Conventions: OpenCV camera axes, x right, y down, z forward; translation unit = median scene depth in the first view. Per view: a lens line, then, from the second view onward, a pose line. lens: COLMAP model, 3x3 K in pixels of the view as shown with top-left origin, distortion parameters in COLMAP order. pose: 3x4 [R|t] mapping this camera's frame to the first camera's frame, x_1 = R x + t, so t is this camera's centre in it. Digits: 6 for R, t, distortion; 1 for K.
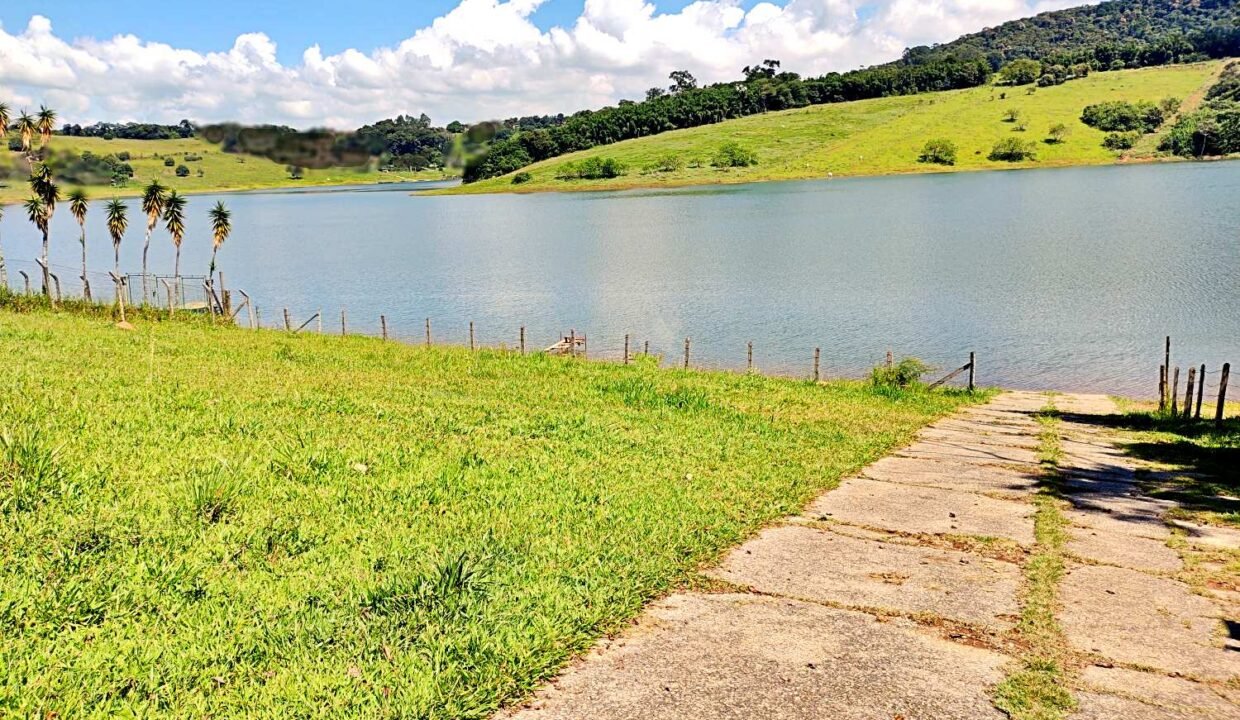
lens RADIAL K [[917.5, 0, 620.0], [0, 917.5, 360.0], [0, 0, 1]] dist [0.068533, -0.073938]
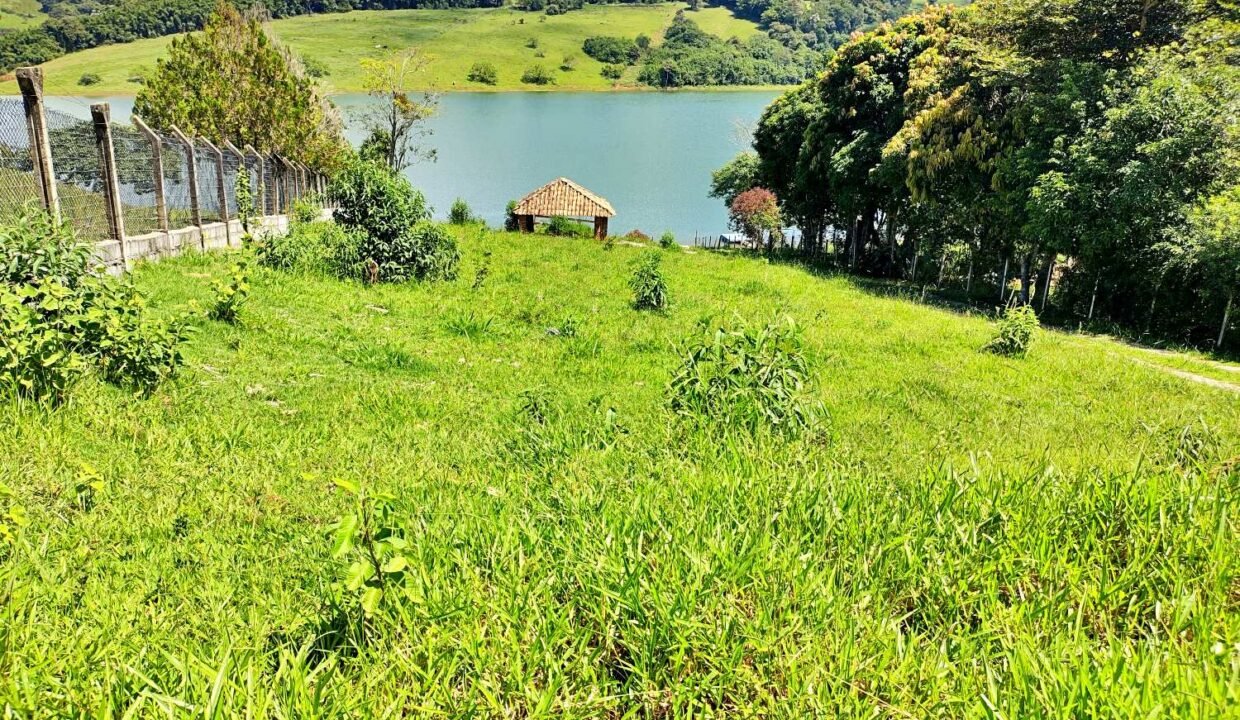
lens RADIAL K [[917.5, 0, 620.0], [0, 917.5, 360.0], [0, 0, 1]] dist [0.068533, -0.073938]
pose [[0.871244, -0.105564, 0.479365, -0.084610], [0.048942, 0.990416, 0.129155, -0.000403], [-0.488405, -0.089064, 0.868060, -0.119733]]
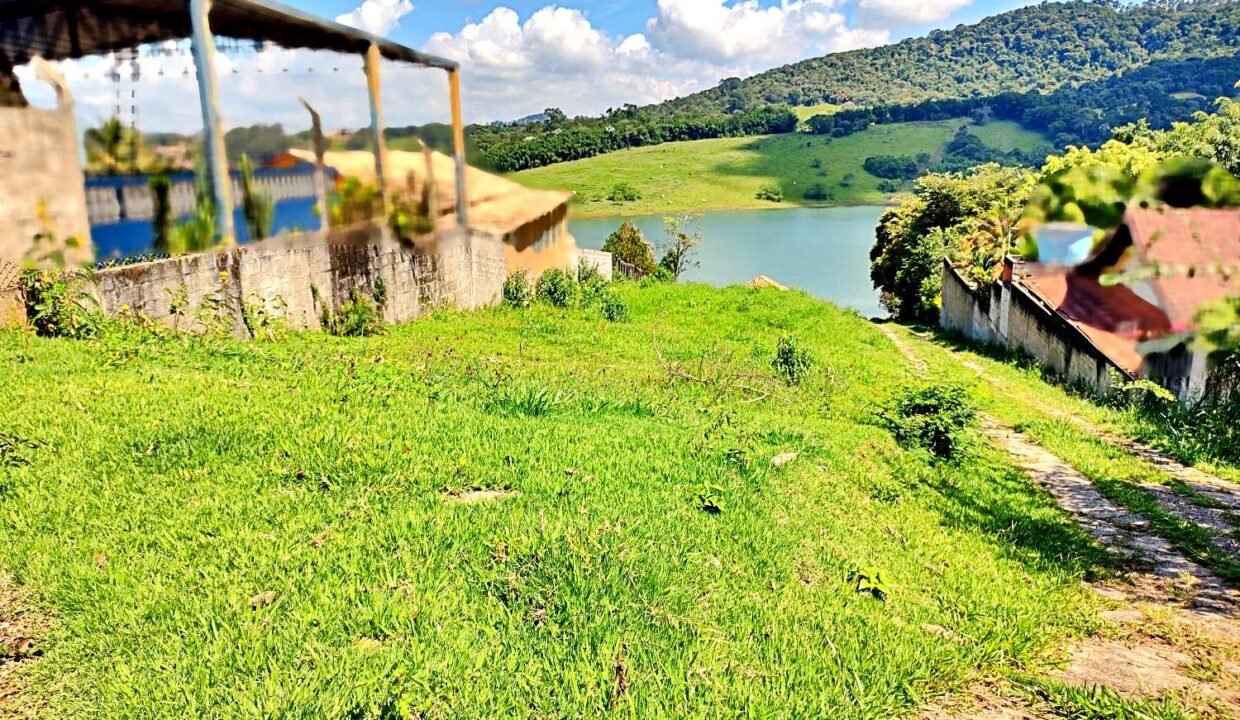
lens RADIAL K [[917.5, 0, 620.0], [0, 917.5, 360.0], [0, 0, 1]] dist [0.068533, -0.073938]
pose [[0.979970, -0.025020, 0.197570, -0.108854], [0.024384, 0.999687, 0.005654, 0.009055], [-0.197649, -0.000723, 0.980273, -0.216763]]
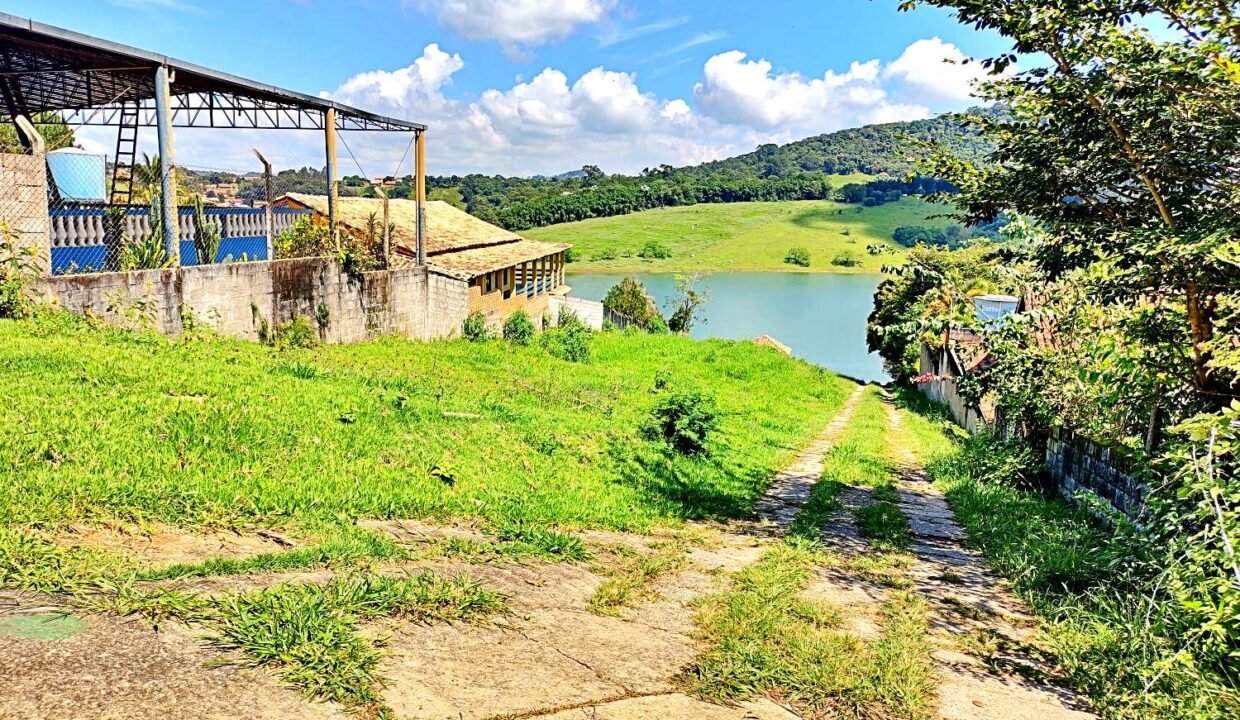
lens RADIAL K [[915.5, 0, 620.0], [0, 915.5, 360.0], [0, 0, 1]] dist [0.046282, -0.002197]
pose [[0.985284, 0.038082, 0.166631, -0.104594], [-0.029440, 0.998105, -0.054030, 0.010240], [-0.168373, 0.048330, 0.984538, -0.223145]]
